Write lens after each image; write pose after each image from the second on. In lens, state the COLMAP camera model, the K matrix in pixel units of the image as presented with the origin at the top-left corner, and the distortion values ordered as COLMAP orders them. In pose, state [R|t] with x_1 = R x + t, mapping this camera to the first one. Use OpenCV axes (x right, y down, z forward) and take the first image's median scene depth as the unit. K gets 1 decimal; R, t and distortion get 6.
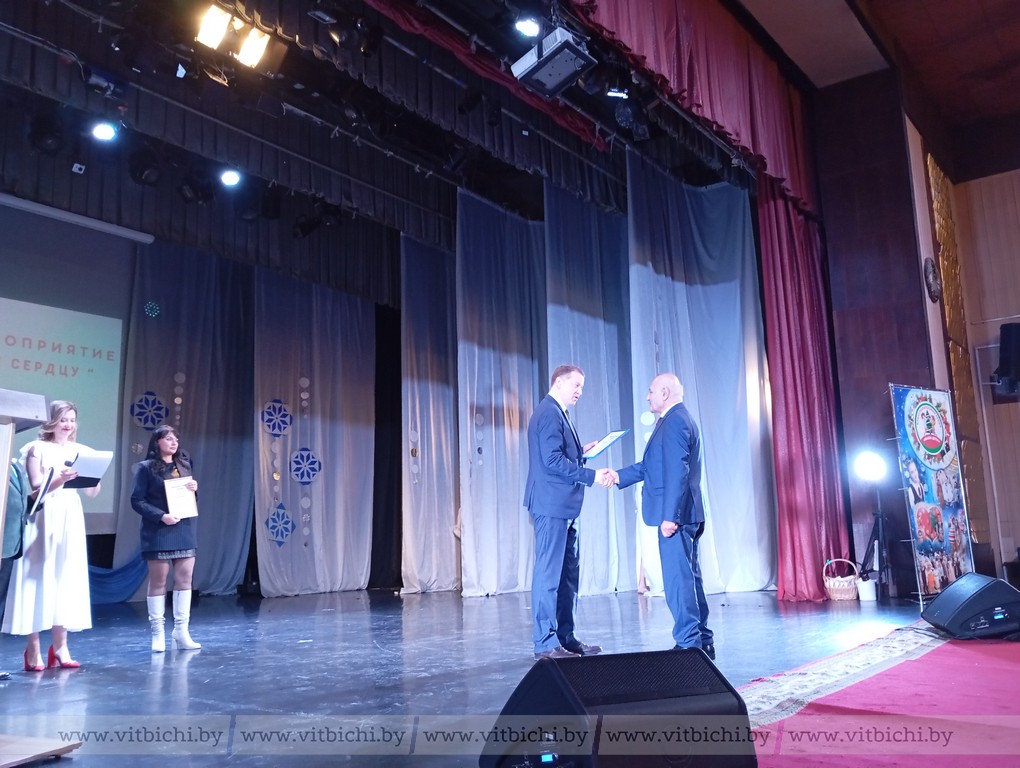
lens RADIAL K [[893.2, 0, 514.6], [0, 893.2, 378.8], [0, 0, 1]] dist [0.067379, -0.078314]
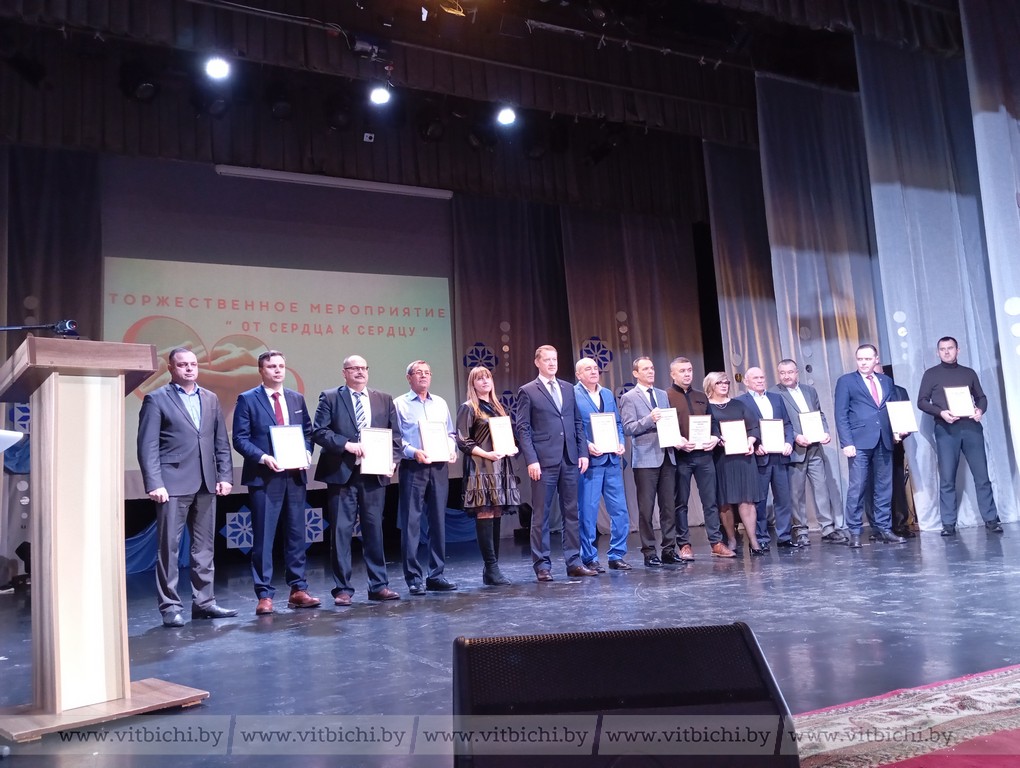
lens RADIAL K [[893.2, 0, 514.6], [0, 893.2, 378.8], [0, 0, 1]] dist [0.067379, -0.078314]
pose [[0.903496, -0.092112, -0.418582, 0.067235], [0.122171, 0.991465, 0.045523, 0.014810], [0.410816, -0.092268, 0.907037, 0.081426]]
